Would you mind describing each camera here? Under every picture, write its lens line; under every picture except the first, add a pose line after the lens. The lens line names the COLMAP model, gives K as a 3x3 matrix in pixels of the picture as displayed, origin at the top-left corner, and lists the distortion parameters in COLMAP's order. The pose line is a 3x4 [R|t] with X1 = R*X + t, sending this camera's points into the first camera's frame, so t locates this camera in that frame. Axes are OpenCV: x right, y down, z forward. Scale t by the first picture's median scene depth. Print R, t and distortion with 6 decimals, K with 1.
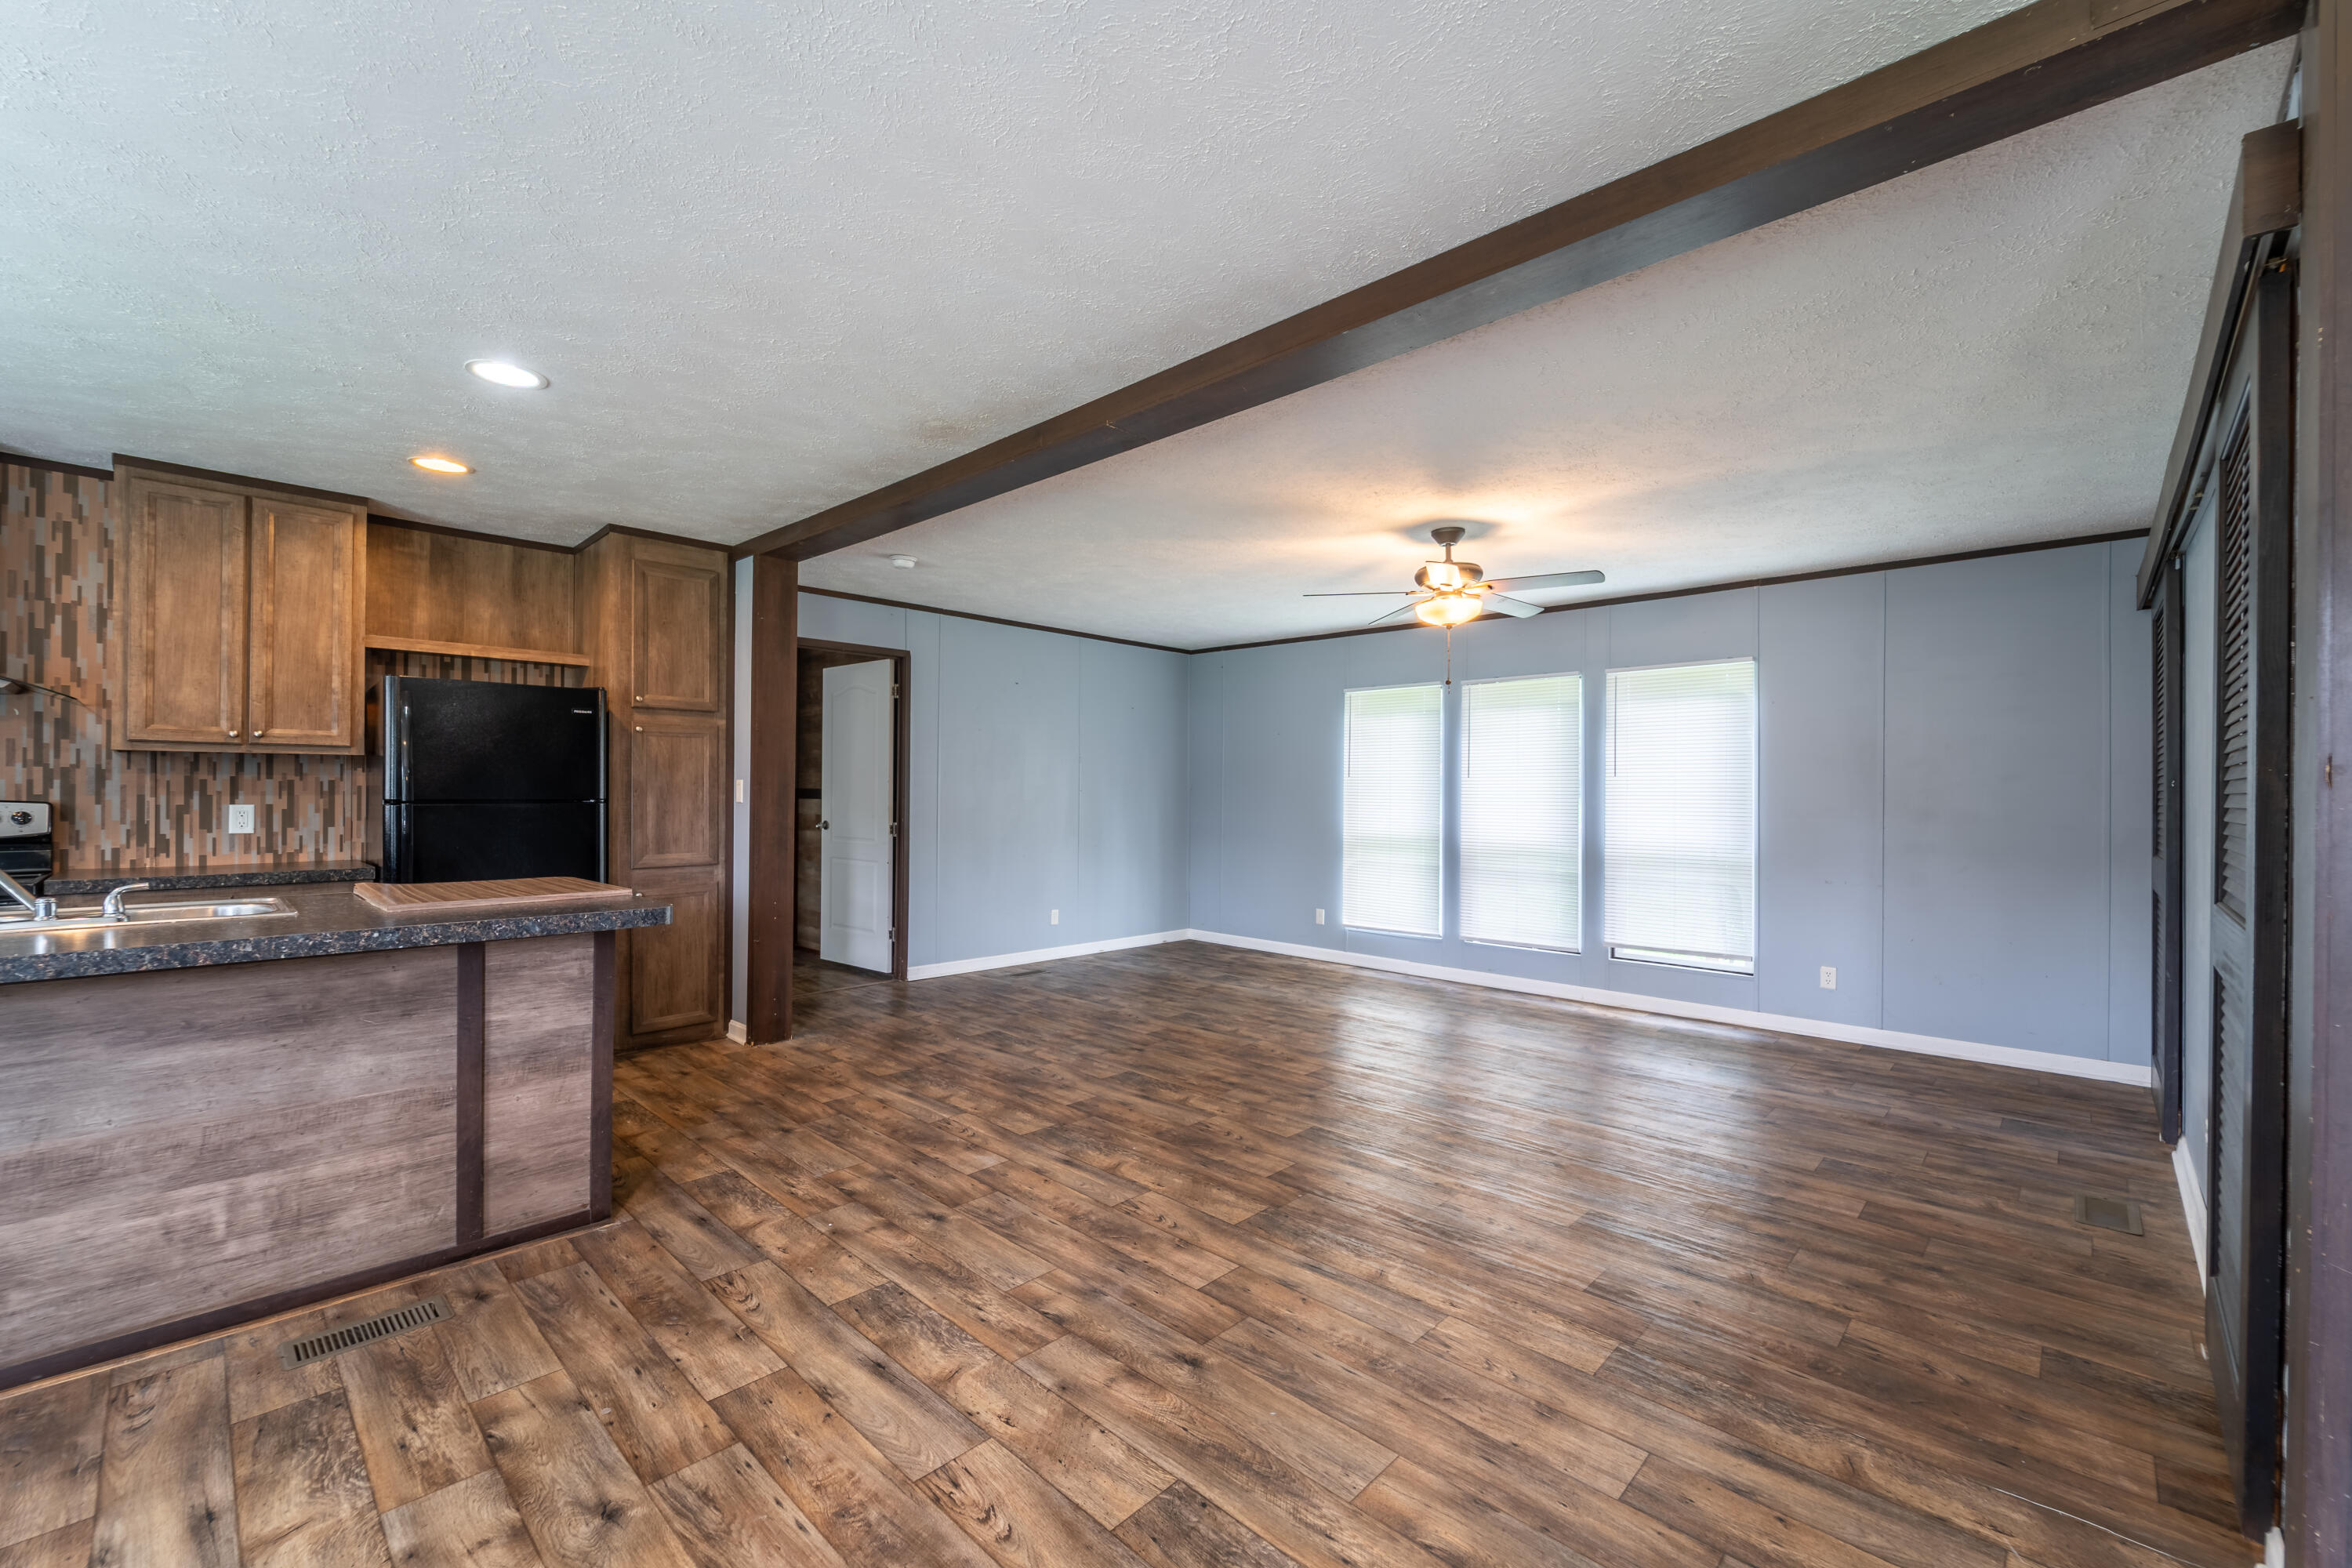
lens RADIAL K [[950.6, 0, 1179.9], [0, 950.6, 789.7], [0, 0, 1]] dist [-0.001596, -0.000958]
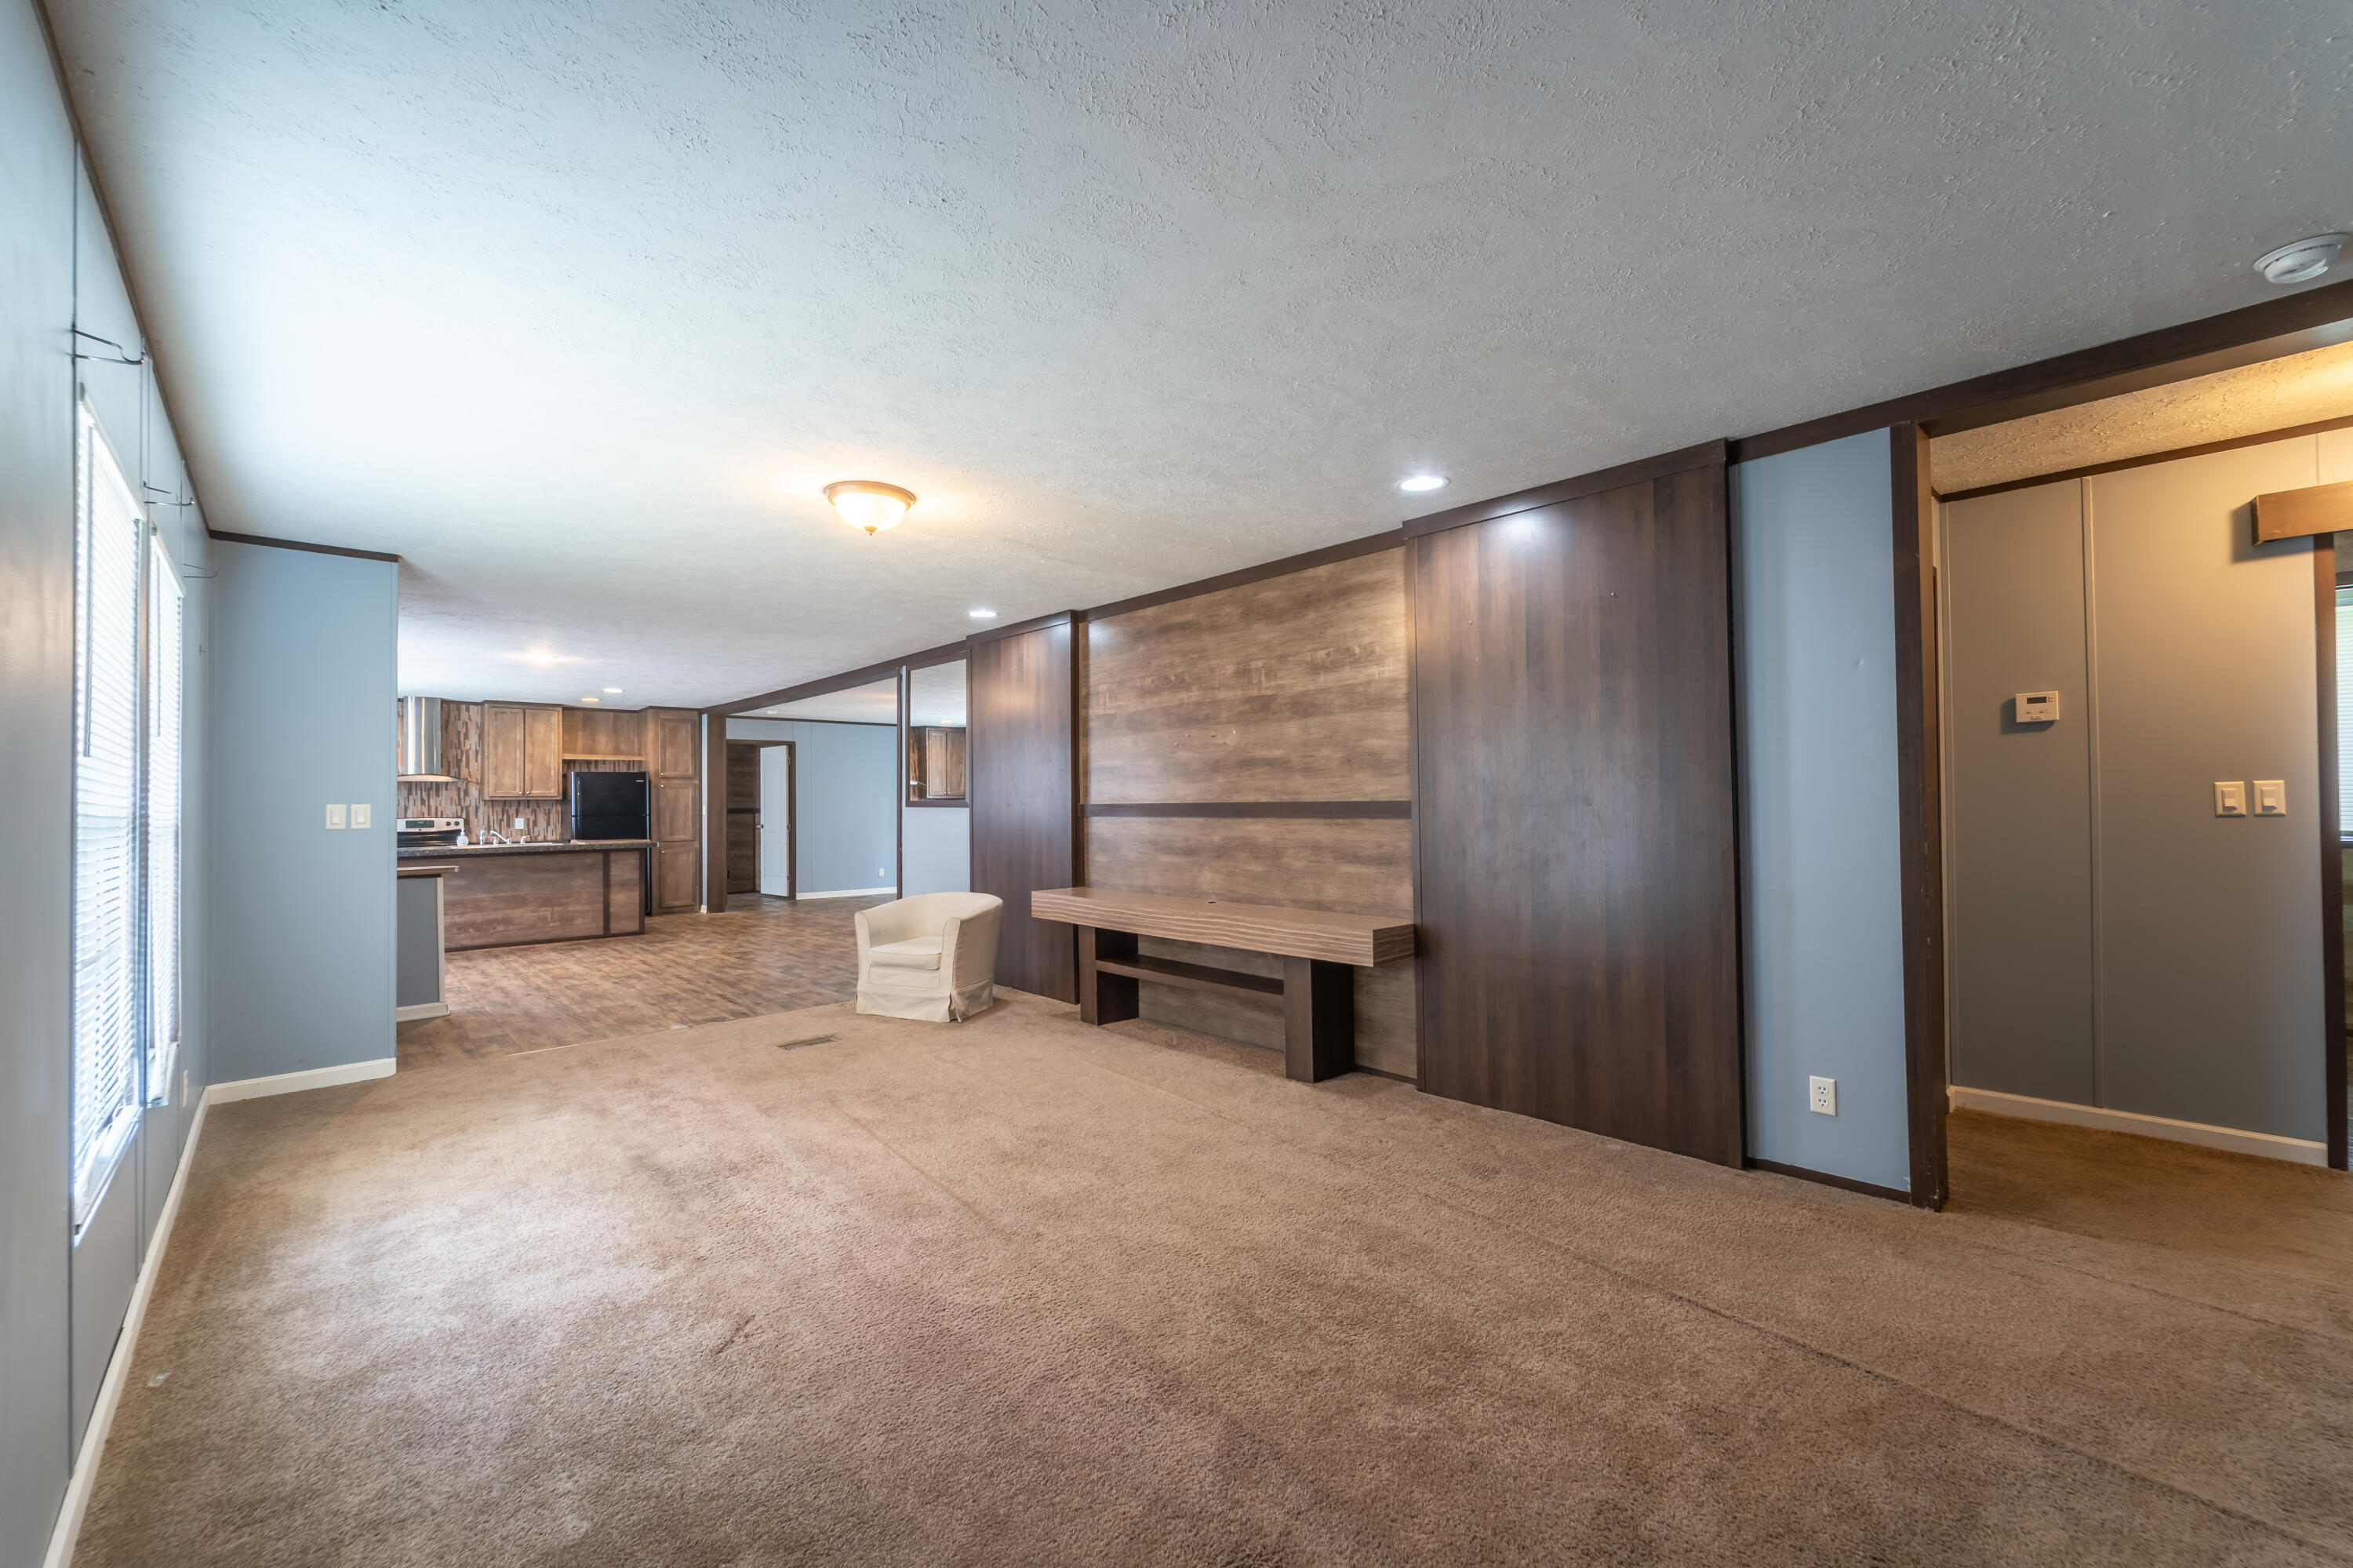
lens RADIAL K [[951.1, 0, 1180.4], [0, 951.1, 789.7], [0, 0, 1]] dist [-0.001596, -0.000958]
pose [[0.997379, -0.019611, -0.069641, 1.142905], [0.018816, 0.999750, -0.012041, 0.001885], [0.069860, 0.010699, 0.997499, -1.659772]]
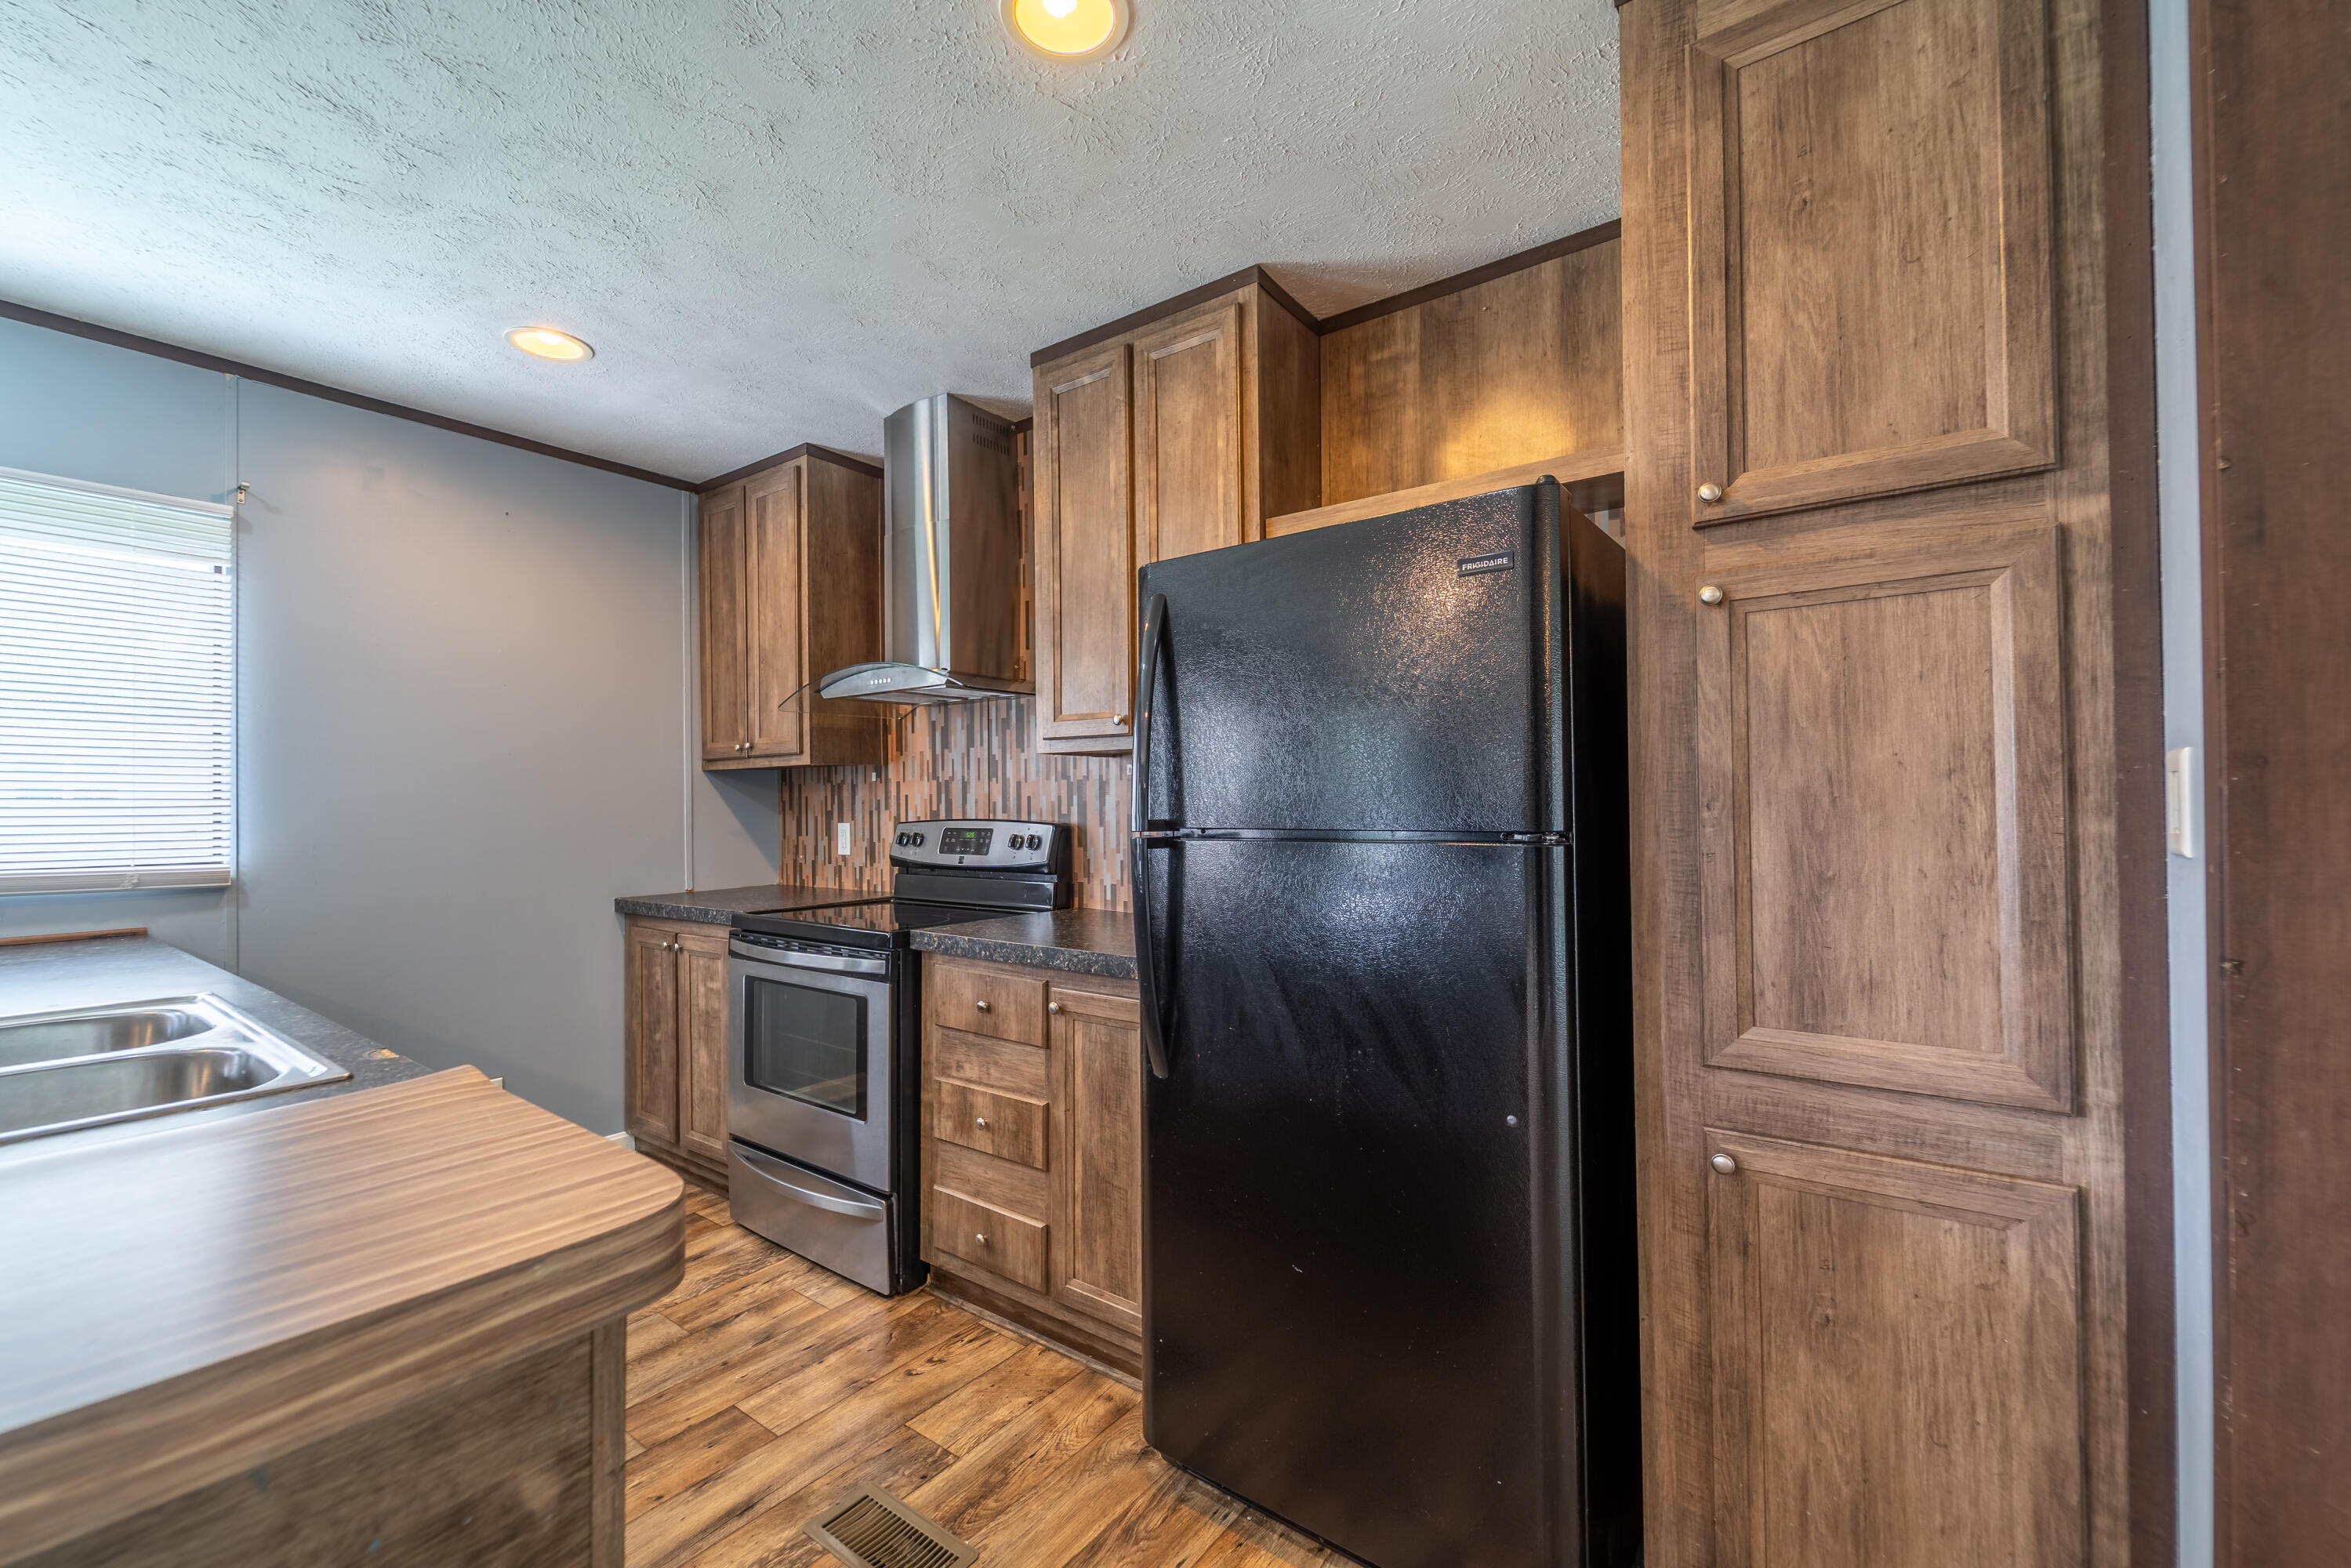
lens RADIAL K [[950.3, 0, 1179.4], [0, 950.3, 789.7], [0, 0, 1]] dist [-0.001596, -0.000958]
pose [[0.120327, -0.019618, -0.992540, -0.349547], [0.011148, 0.999768, -0.018409, 0.000374], [0.992672, -0.008850, 0.120518, 0.939169]]
